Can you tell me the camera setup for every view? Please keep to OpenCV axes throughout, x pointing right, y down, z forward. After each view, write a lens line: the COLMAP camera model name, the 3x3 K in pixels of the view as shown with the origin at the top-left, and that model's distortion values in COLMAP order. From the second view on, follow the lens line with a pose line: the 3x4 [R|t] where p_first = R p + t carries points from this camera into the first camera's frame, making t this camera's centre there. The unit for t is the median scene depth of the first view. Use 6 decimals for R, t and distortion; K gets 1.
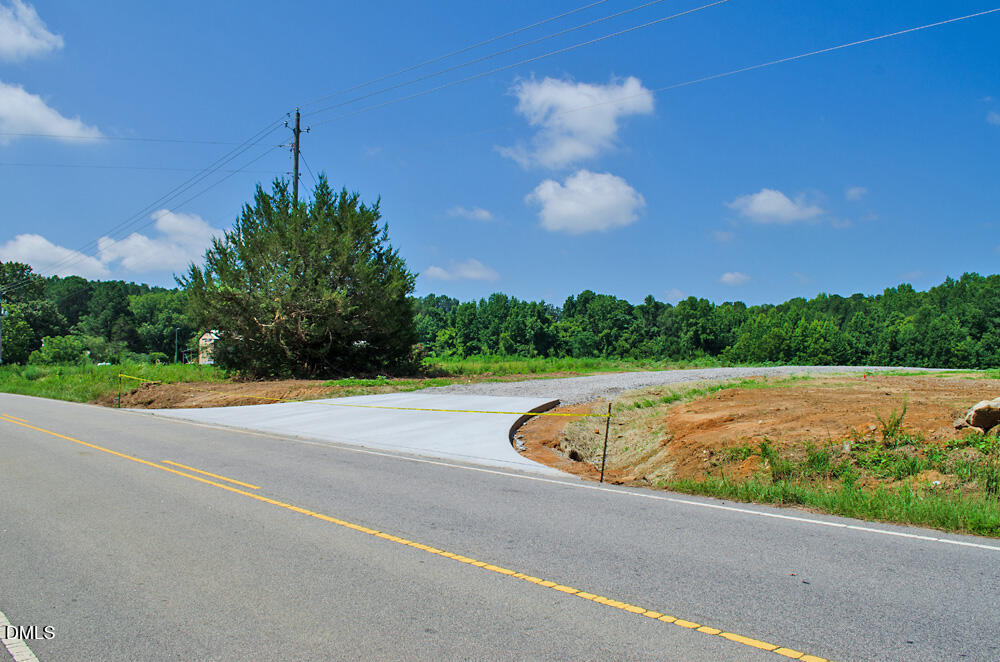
lens RADIAL K [[798.8, 0, 499.3], [0, 798.8, 347.9], [0, 0, 1]] dist [-0.077691, 0.001801]
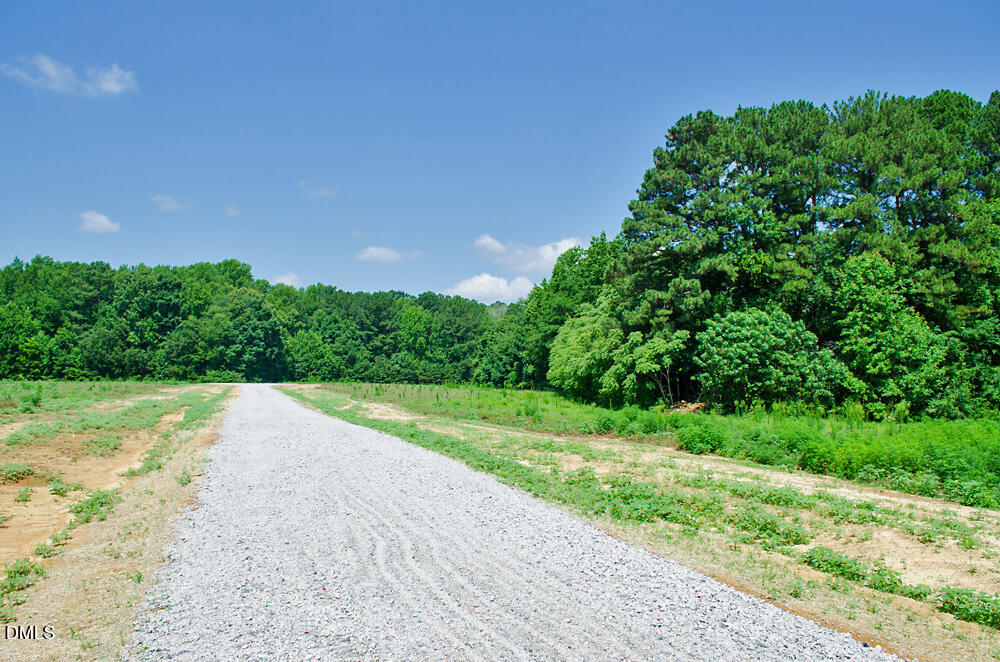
lens RADIAL K [[798.3, 0, 500.0], [0, 798.3, 331.0], [0, 0, 1]] dist [-0.077583, 0.007728]
pose [[0.442488, 0.053009, 0.895206, 0.072897], [-0.041150, 0.998400, -0.038780, -0.002538], [-0.895830, -0.019678, 0.443962, 0.177176]]
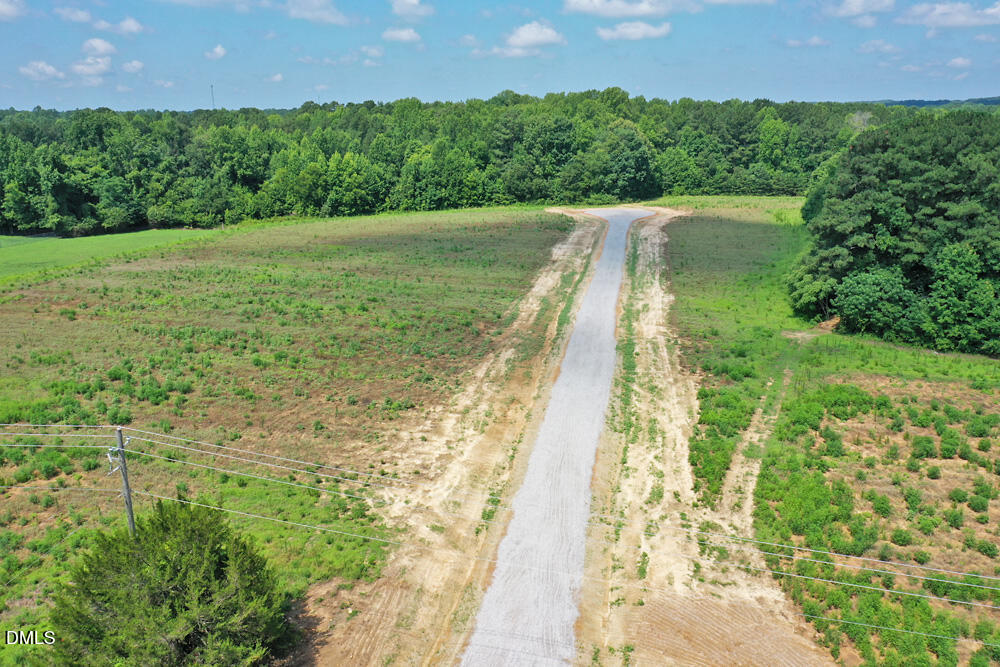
lens RADIAL K [[789.9, 0, 499.8], [0, 789.9, 339.2], [0, 0, 1]] dist [0.004554, 0.001255]
pose [[0.810490, -0.165450, 0.561900, -0.068138], [-0.011723, 0.954506, 0.297961, -0.111980], [-0.585635, -0.248081, 0.771678, 0.001051]]
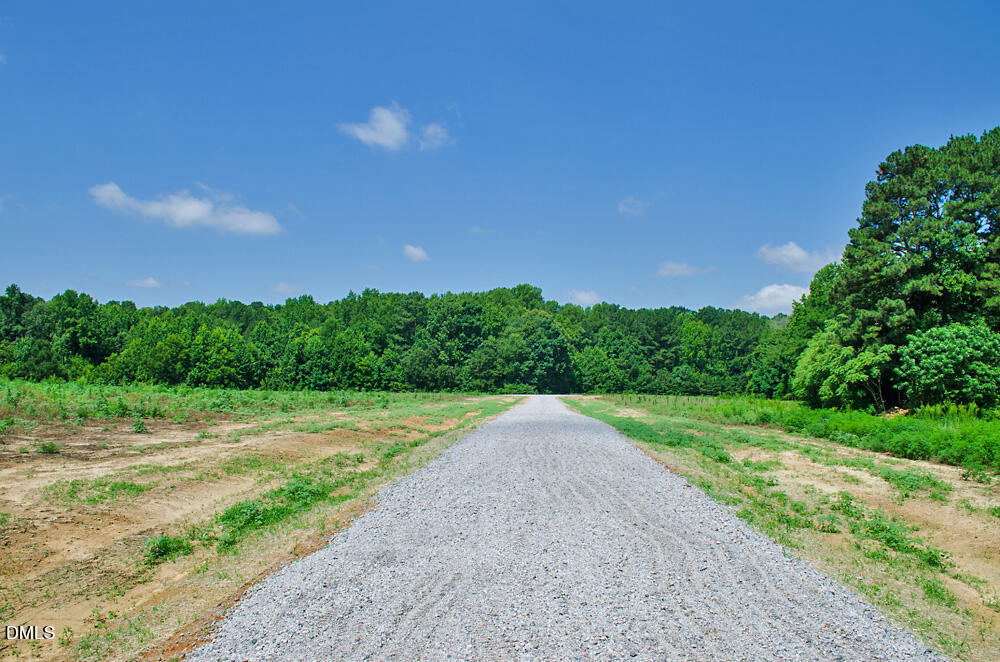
lens RADIAL K [[798.8, 0, 499.3], [0, 798.8, 347.9], [0, 0, 1]] dist [-0.077691, 0.001801]
pose [[0.734596, 0.037937, 0.677444, 0.028110], [-0.032336, 0.999259, -0.020895, -0.003284], [-0.677734, -0.006557, 0.735278, 0.122879]]
